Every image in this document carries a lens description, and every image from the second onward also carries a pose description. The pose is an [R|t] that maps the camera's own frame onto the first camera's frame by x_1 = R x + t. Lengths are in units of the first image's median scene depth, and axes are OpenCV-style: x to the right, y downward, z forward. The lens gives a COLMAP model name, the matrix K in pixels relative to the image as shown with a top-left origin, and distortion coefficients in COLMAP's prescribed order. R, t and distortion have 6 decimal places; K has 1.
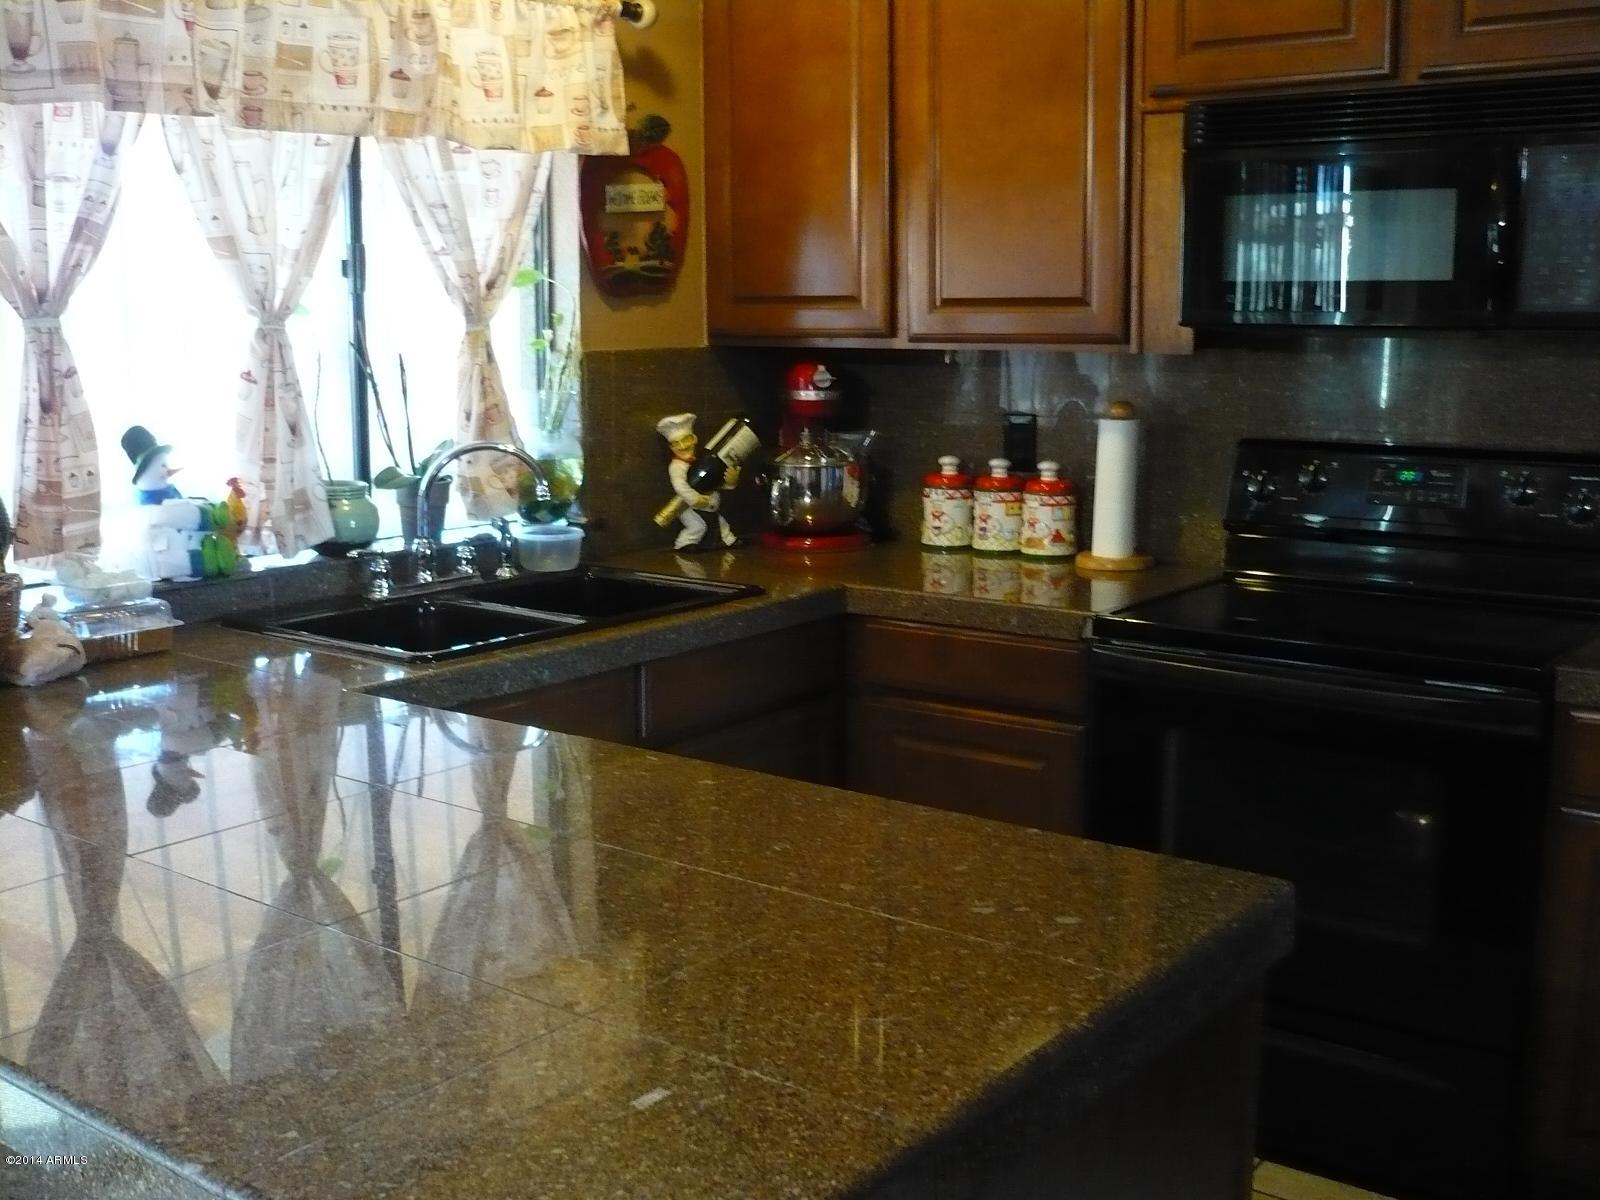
lens RADIAL K [[1728.8, 0, 800.0], [0, 1728.8, 600.0], [0, 0, 1]] dist [-0.095055, 0.180504]
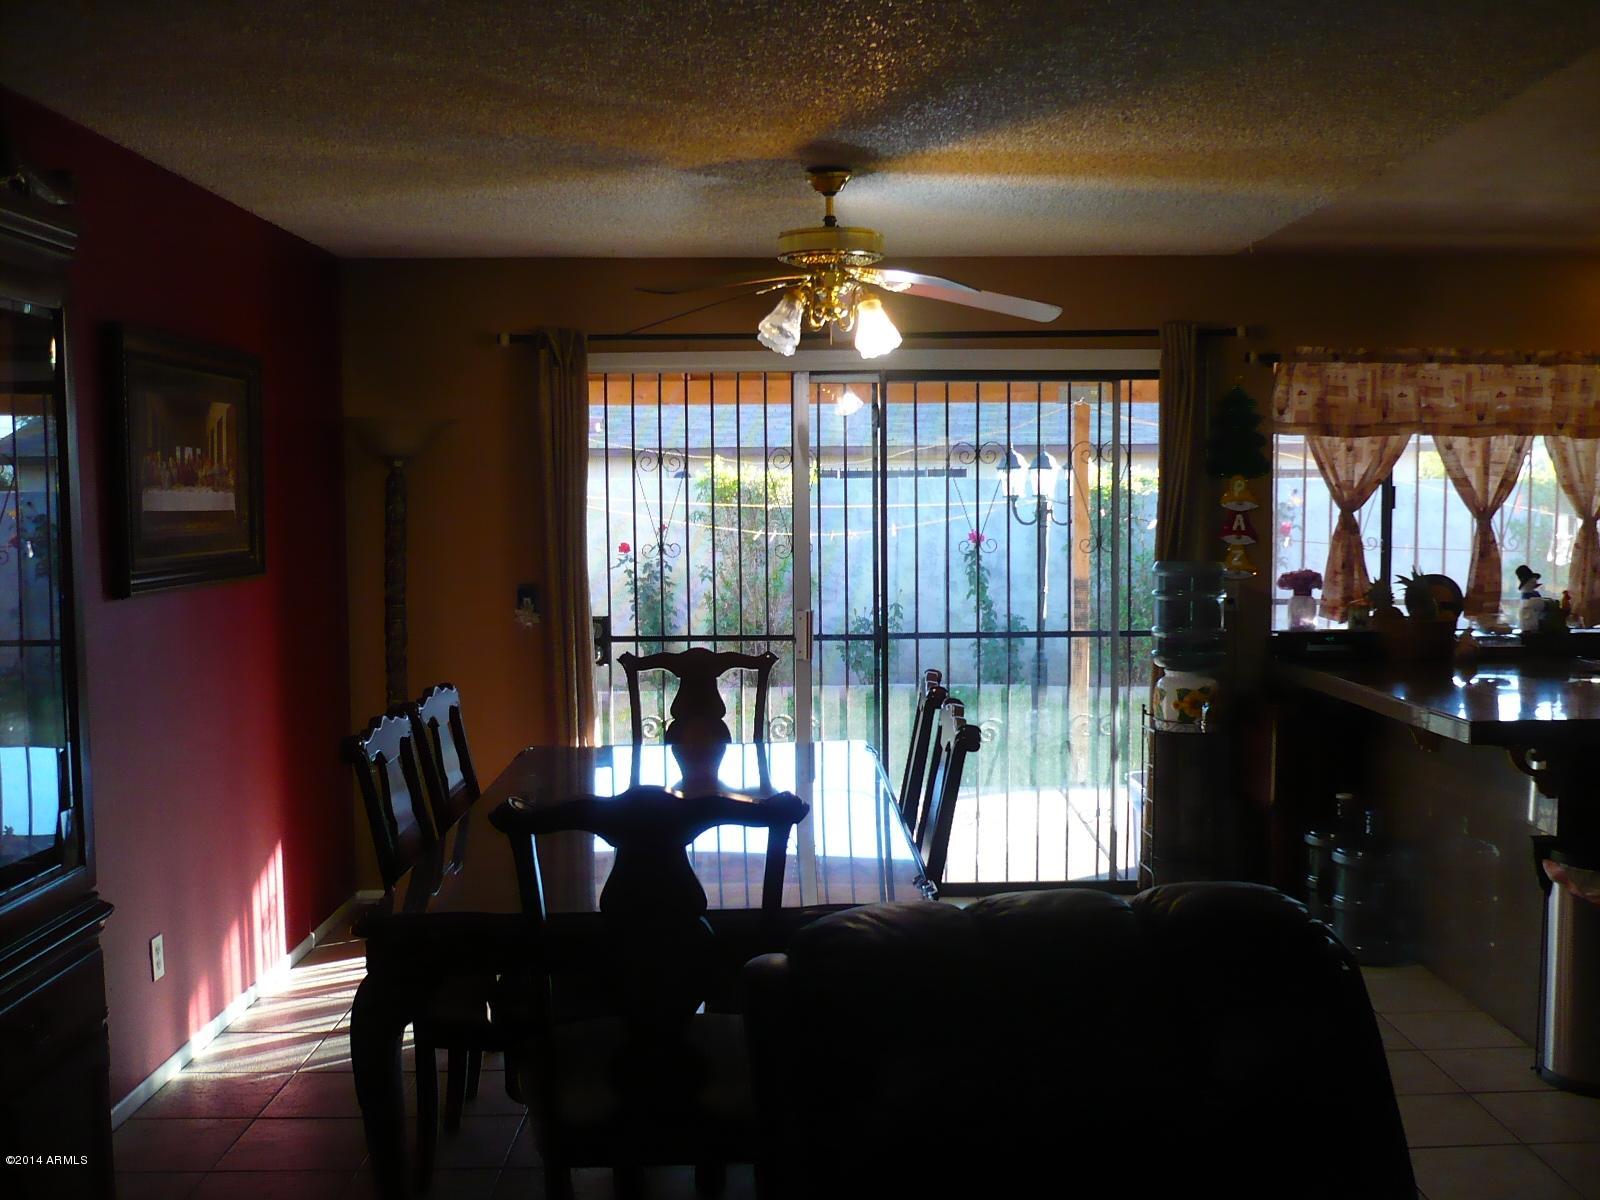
lens RADIAL K [[1728.8, 0, 800.0], [0, 1728.8, 600.0], [0, 0, 1]] dist [-0.095055, 0.180504]
pose [[0.605093, 0.044125, -0.794931, 0.738182], [-0.128270, 0.990822, -0.042639, 0.145616], [0.785754, 0.127766, 0.605200, -1.000483]]
